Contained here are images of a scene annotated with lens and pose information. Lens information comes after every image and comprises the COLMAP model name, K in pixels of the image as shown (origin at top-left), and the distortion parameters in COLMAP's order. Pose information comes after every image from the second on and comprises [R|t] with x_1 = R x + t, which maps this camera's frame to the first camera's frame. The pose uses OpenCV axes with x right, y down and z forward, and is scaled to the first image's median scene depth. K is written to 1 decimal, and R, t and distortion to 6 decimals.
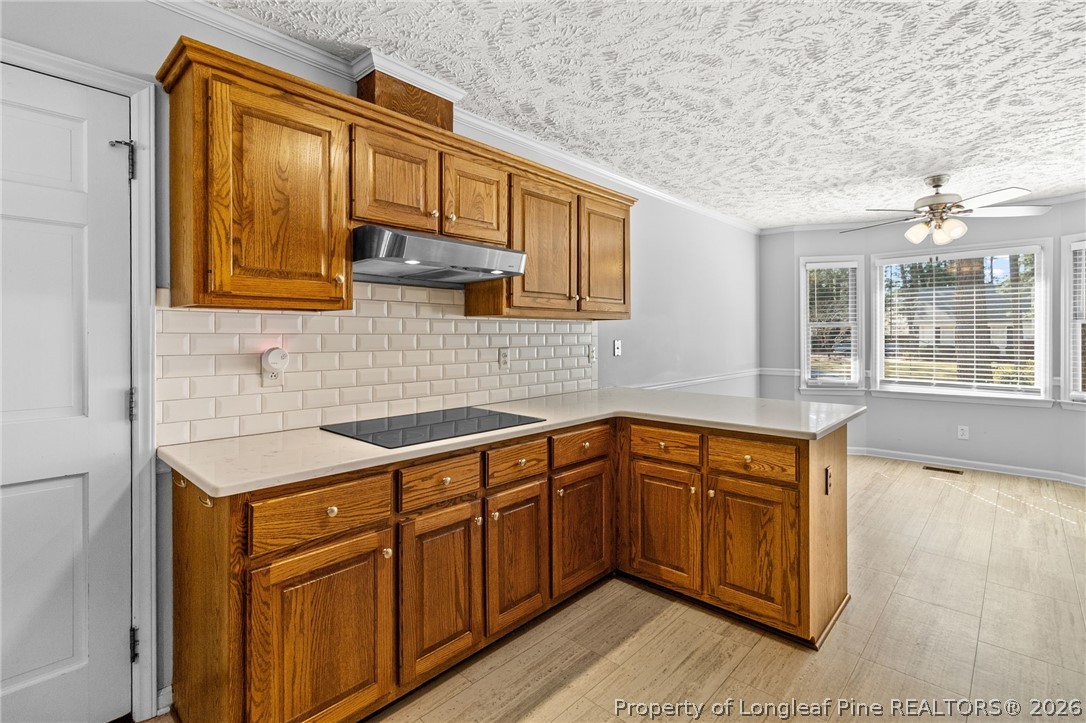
lens RADIAL K [[520.8, 0, 538.0], [0, 520.8, 338.1], [0, 0, 1]] dist [0.008122, 0.000870]
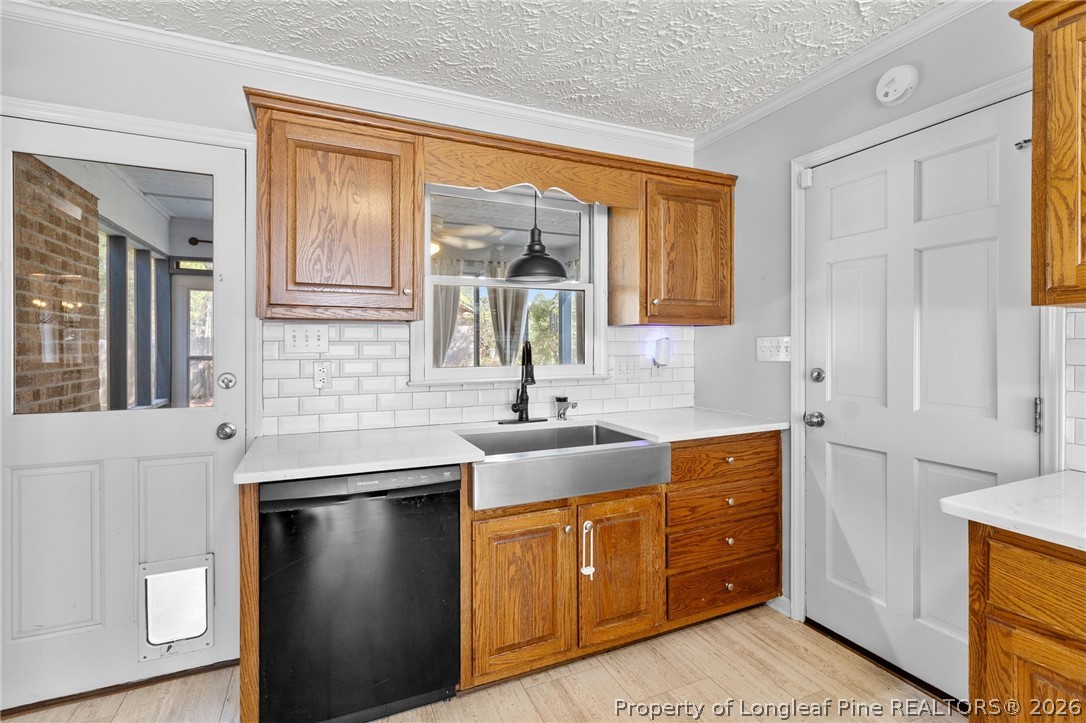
lens RADIAL K [[520.8, 0, 550.9], [0, 520.8, 343.1], [0, 0, 1]] dist [0.008122, 0.000870]
pose [[-0.392279, -0.002568, -0.919843, 1.235017], [0.001751, 0.999992, -0.003538, -0.003222], [0.919845, -0.002999, -0.392271, 1.626253]]
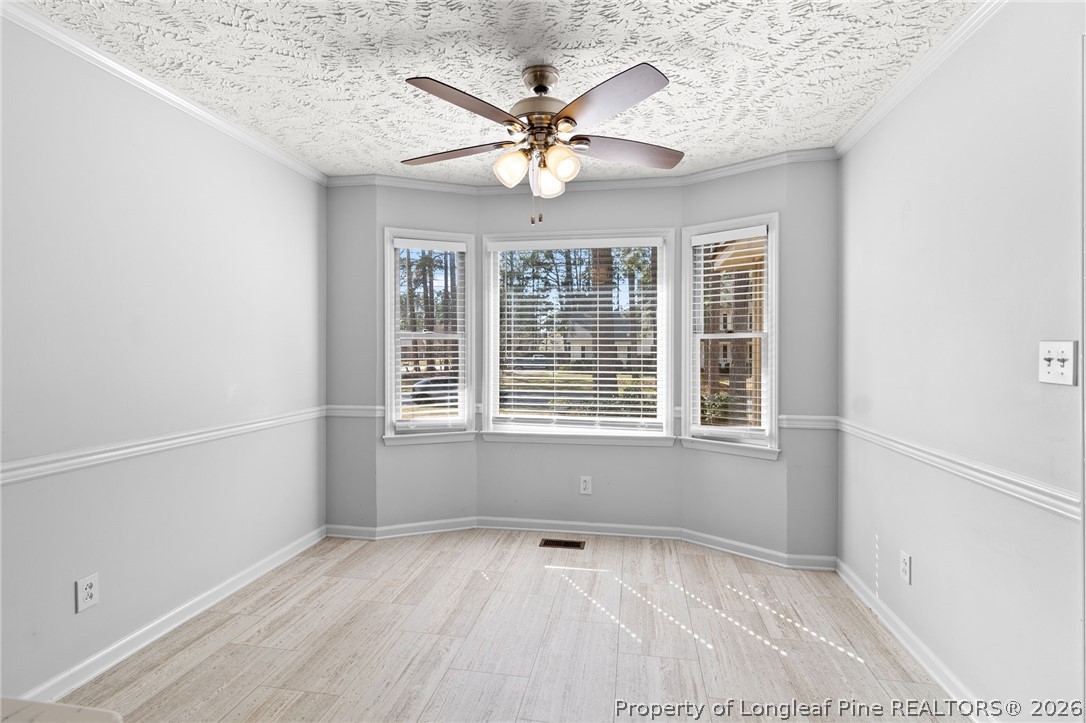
lens RADIAL K [[520.8, 0, 544.3], [0, 520.8, 352.4], [0, 0, 1]] dist [0.008122, 0.000870]
pose [[0.840616, 0.002840, 0.541624, 0.343181], [-0.001946, 0.999996, -0.002222, -0.004049], [-0.541628, 0.000813, 0.840618, 0.390746]]
